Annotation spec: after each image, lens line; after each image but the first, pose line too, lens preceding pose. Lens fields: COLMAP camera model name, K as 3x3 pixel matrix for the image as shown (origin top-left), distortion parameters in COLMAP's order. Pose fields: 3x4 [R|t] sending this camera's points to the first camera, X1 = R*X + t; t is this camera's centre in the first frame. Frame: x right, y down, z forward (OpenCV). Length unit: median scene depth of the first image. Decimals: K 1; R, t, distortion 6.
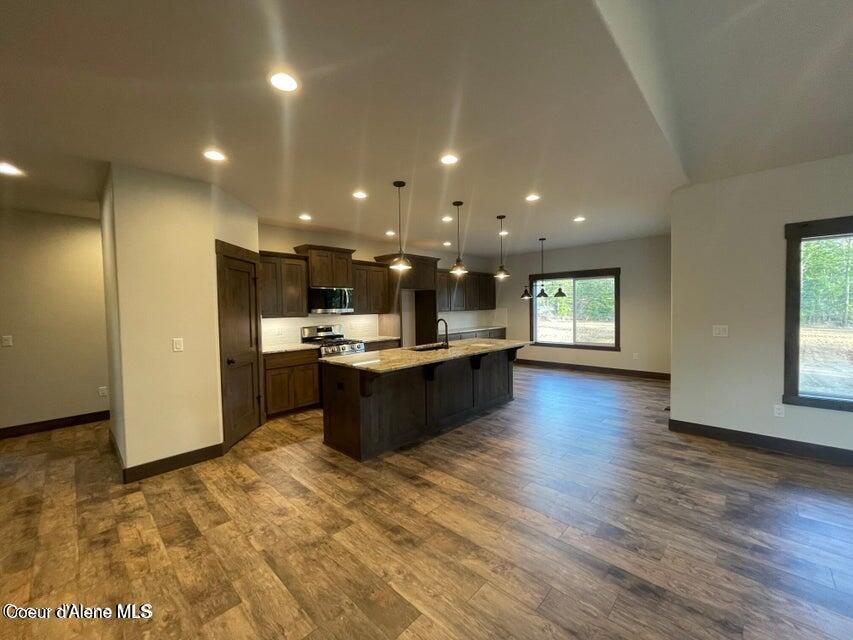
lens RADIAL K [[340.4, 0, 420.2], [0, 340.4, 319.7], [0, 0, 1]] dist [-0.003705, -0.000879]
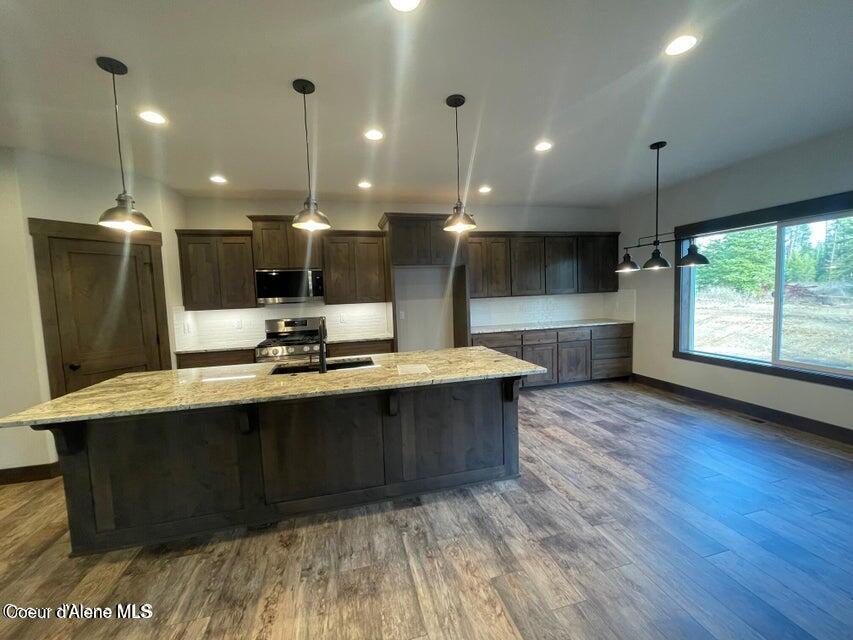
lens RADIAL K [[340.4, 0, 425.1], [0, 340.4, 317.2], [0, 0, 1]] dist [-0.003705, -0.000879]
pose [[0.853179, 0.024513, -0.521041, 0.381221], [0.001076, 0.998810, 0.048754, -0.021797], [0.521616, -0.042157, 0.852138, 0.475710]]
